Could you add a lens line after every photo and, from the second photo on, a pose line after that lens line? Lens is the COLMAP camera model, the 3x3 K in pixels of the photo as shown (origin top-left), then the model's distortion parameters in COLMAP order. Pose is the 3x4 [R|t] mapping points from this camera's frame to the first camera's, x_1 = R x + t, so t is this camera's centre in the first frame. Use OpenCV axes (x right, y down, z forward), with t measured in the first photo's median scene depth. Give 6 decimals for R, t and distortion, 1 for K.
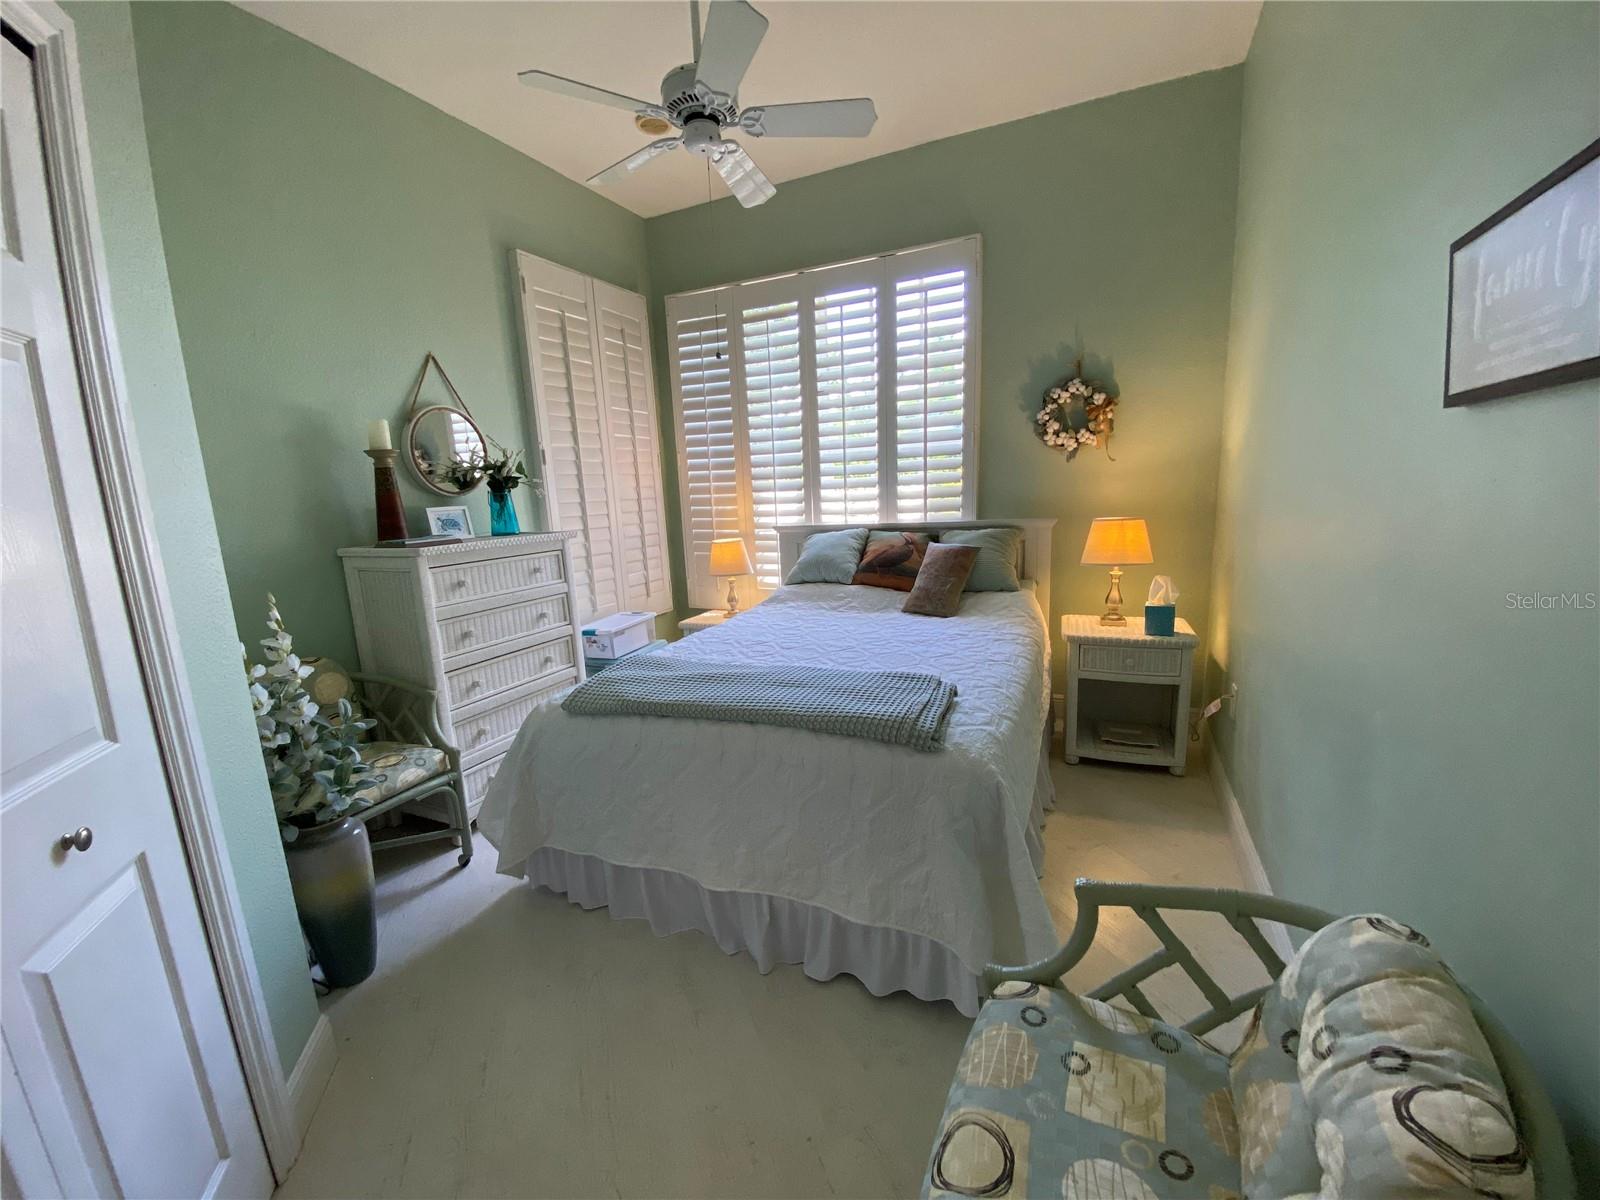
lens RADIAL K [[644.5, 0, 798.3], [0, 644.5, 606.0], [0, 0, 1]] dist [0.030074, -0.026797]
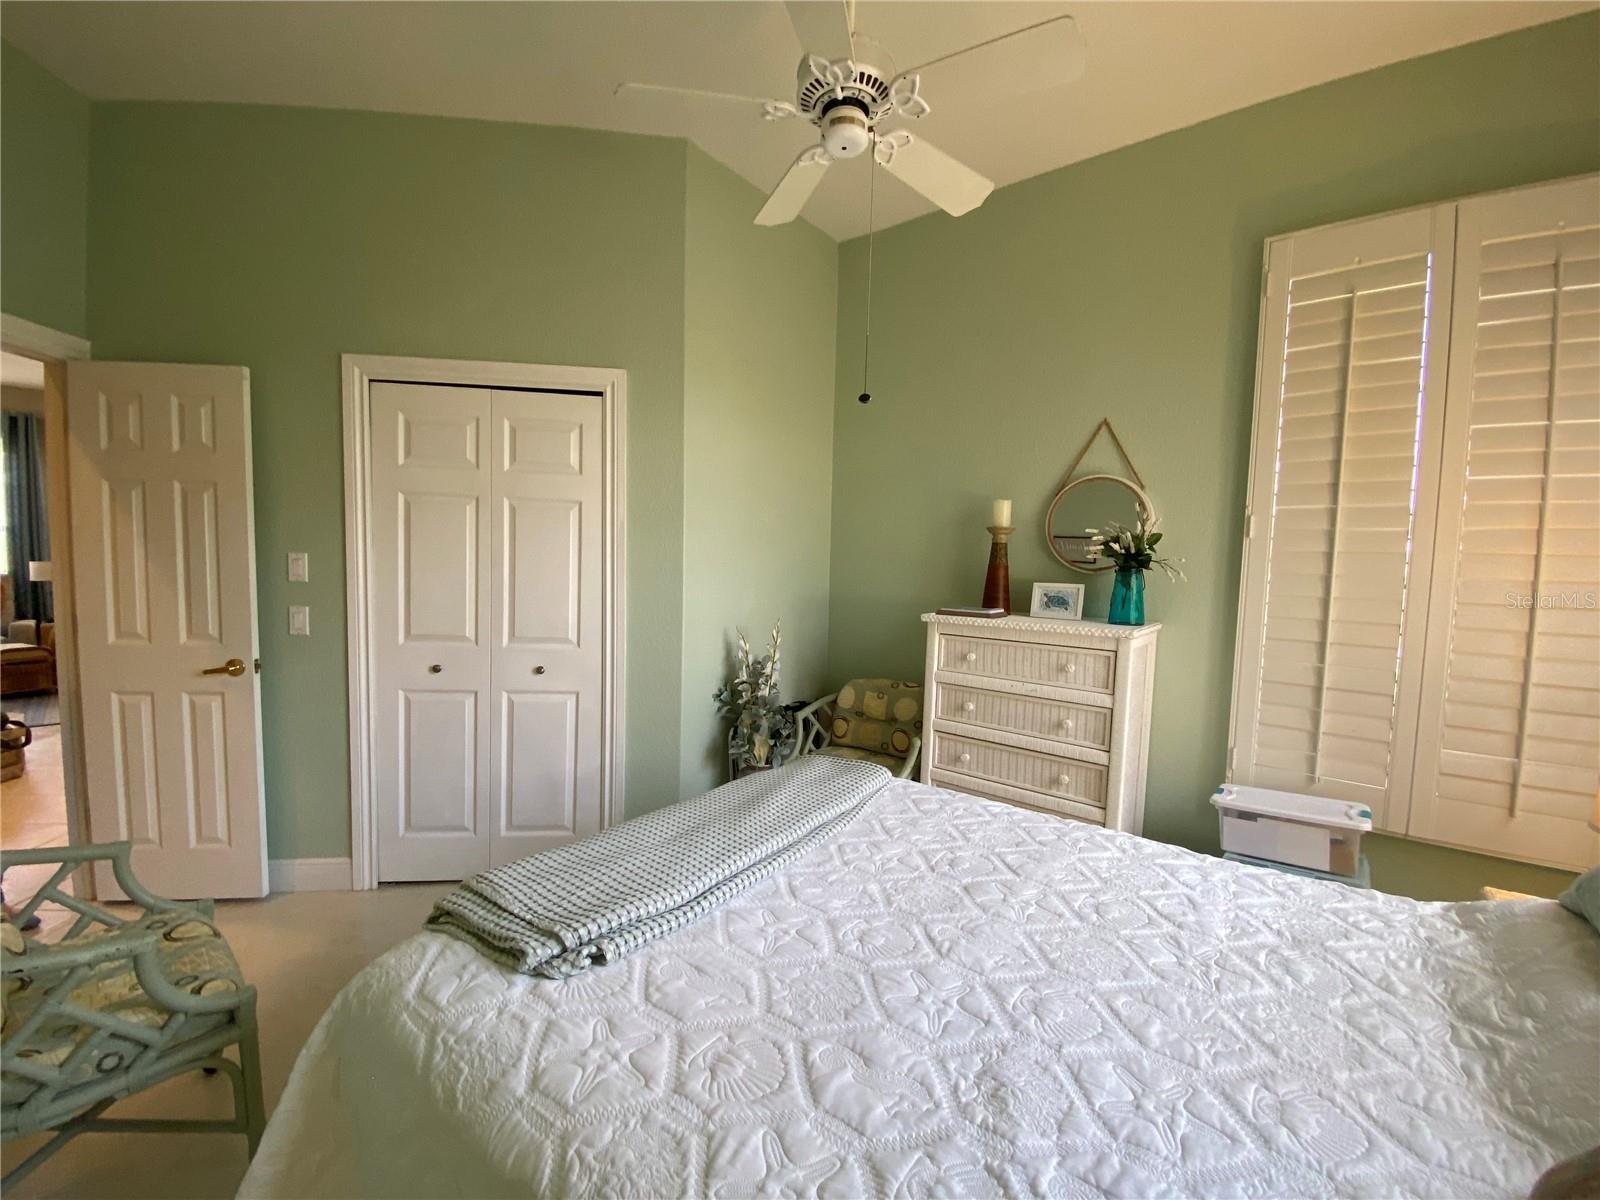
lens RADIAL K [[644.5, 0, 798.3], [0, 644.5, 606.0], [0, 0, 1]] dist [0.030074, -0.026797]
pose [[-0.211673, 0.110503, -0.971073, 0.397209], [-0.195700, 0.968673, 0.152888, -0.166909], [0.957547, 0.222401, -0.183416, 0.718078]]
